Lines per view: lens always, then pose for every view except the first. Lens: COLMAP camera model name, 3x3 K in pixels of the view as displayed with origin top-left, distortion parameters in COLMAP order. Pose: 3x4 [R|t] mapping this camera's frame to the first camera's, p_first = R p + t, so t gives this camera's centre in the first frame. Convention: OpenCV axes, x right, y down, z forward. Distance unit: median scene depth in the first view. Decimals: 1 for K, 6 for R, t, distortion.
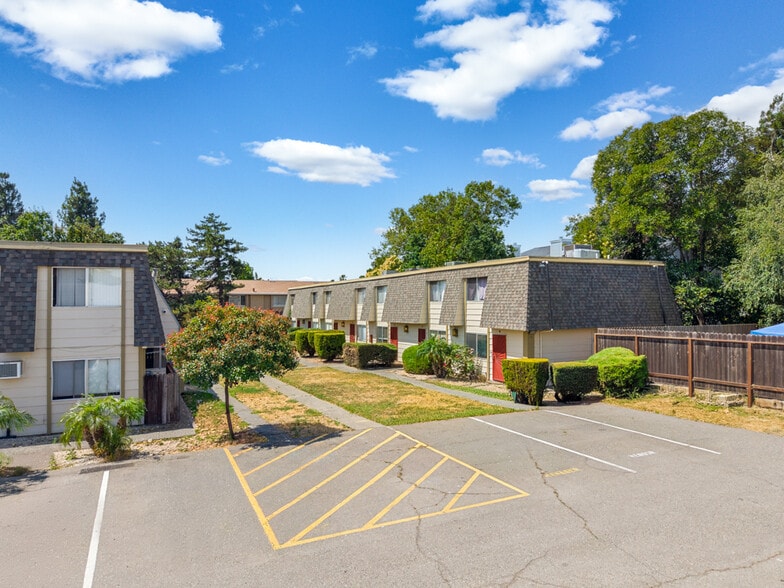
lens RADIAL K [[531.0, 0, 392.0], [0, 531.0, 294.0], [0, 0, 1]] dist [0.046386, -0.056217]
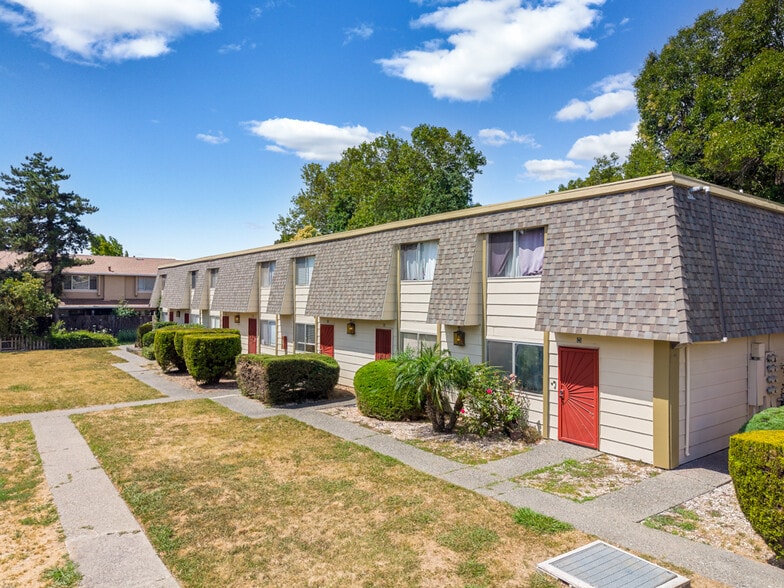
lens RADIAL K [[531.0, 0, 392.0], [0, 531.0, 294.0], [0, 0, 1]] dist [0.046386, -0.056217]
pose [[0.981684, 0.015133, 0.189916, -0.036875], [-0.017975, 0.999751, 0.013248, 0.018211], [-0.189668, -0.016419, 0.981711, 0.393089]]
